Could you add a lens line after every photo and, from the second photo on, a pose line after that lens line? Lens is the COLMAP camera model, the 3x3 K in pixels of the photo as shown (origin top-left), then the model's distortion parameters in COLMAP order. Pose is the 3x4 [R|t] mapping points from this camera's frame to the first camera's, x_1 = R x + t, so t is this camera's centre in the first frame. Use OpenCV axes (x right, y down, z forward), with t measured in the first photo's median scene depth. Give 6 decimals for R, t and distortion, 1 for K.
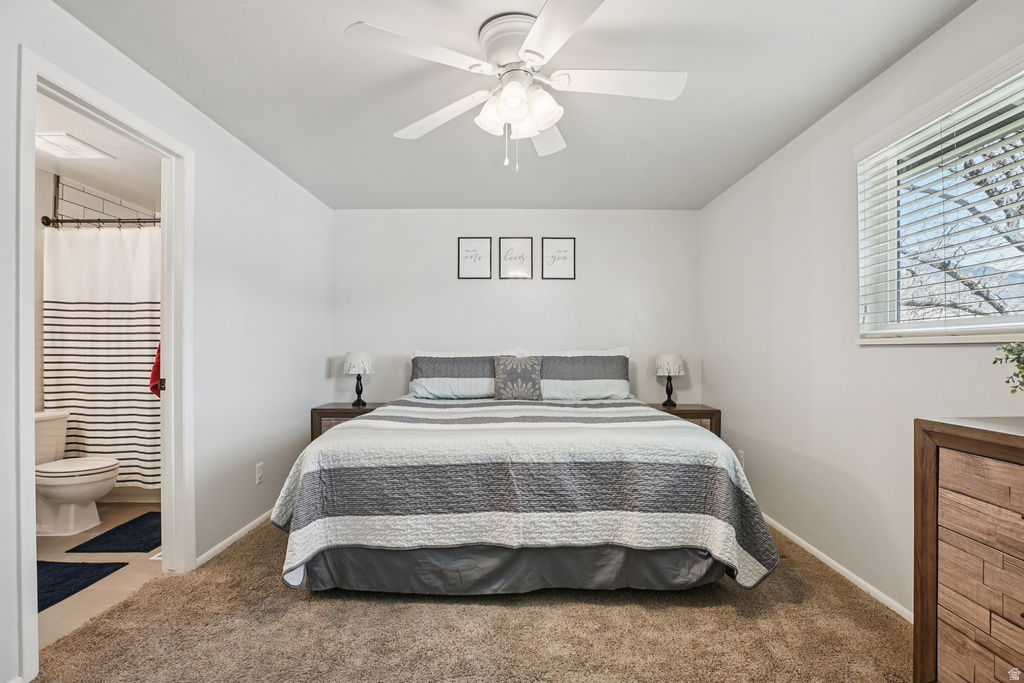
lens RADIAL K [[476.5, 0, 514.4], [0, 476.5, 347.1], [0, 0, 1]] dist [-0.053584, 0.022028]
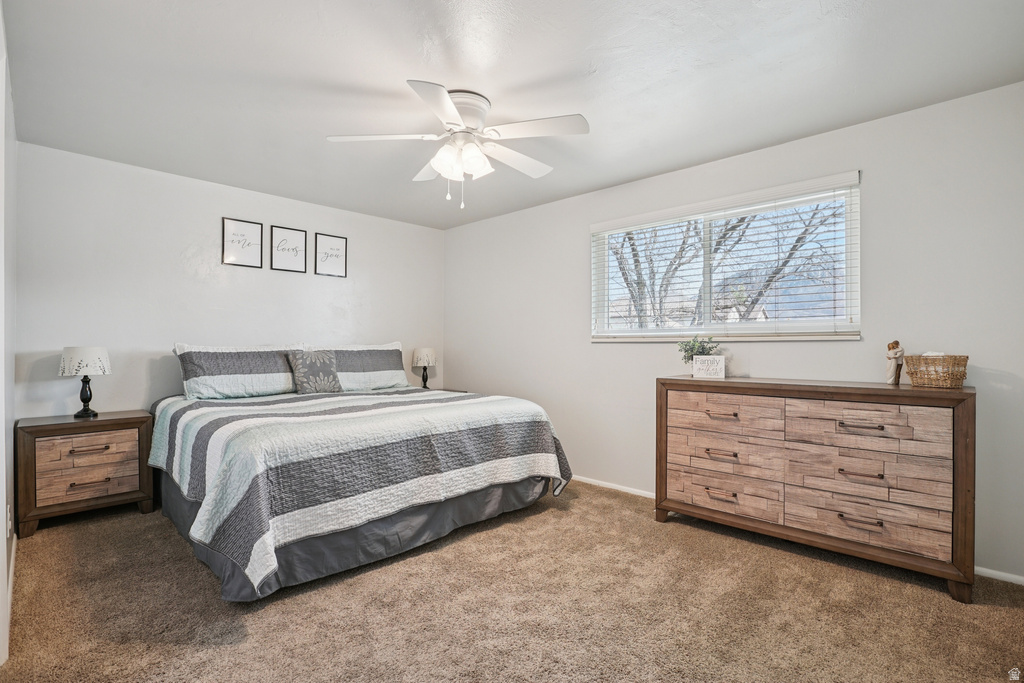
lens RADIAL K [[490.3, 0, 516.9], [0, 490.3, 342.3], [0, 0, 1]] dist [-0.054195, 0.025323]
pose [[0.692672, 0.005861, 0.721229, -0.775730], [-0.006885, 0.999975, -0.001514, 0.001173], [-0.721220, -0.003916, 0.692695, -0.044579]]
